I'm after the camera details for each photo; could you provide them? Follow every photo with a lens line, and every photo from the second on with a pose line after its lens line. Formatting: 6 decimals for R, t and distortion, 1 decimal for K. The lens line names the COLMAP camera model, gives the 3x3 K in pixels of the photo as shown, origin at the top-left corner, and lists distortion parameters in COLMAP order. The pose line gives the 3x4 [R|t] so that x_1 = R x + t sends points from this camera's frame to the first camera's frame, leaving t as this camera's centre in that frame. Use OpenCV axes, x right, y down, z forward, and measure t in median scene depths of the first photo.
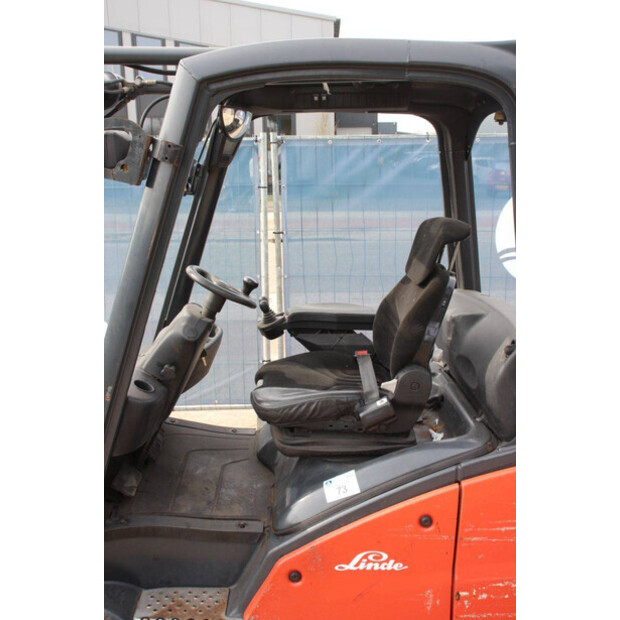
lens RADIAL K [[653.7, 0, 310.0], [0, 653.7, 310.0], [0, 0, 1]] dist [-0.029295, 0.016353]
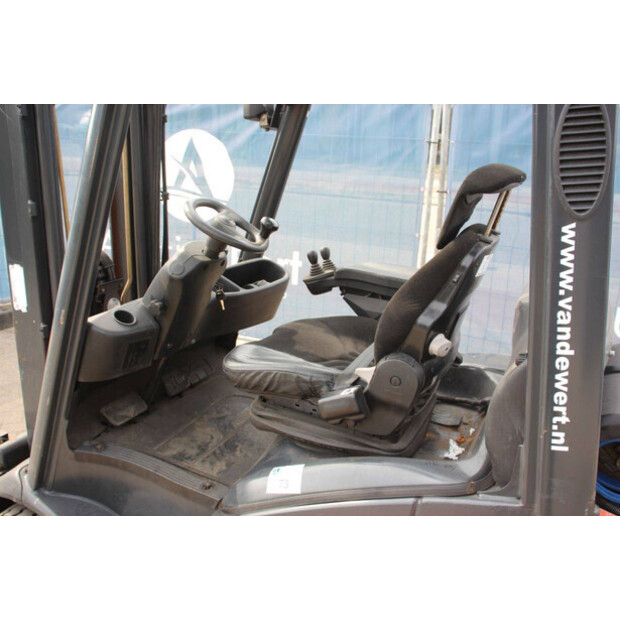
lens RADIAL K [[571.6, 0, 310.0], [0, 571.6, 310.0], [0, 0, 1]] dist [-0.071905, 0.001338]
pose [[0.891877, 0.170454, -0.418928, 0.333002], [-0.139305, 0.984762, 0.104107, -0.018583], [0.430289, -0.034492, 0.902032, 0.366974]]
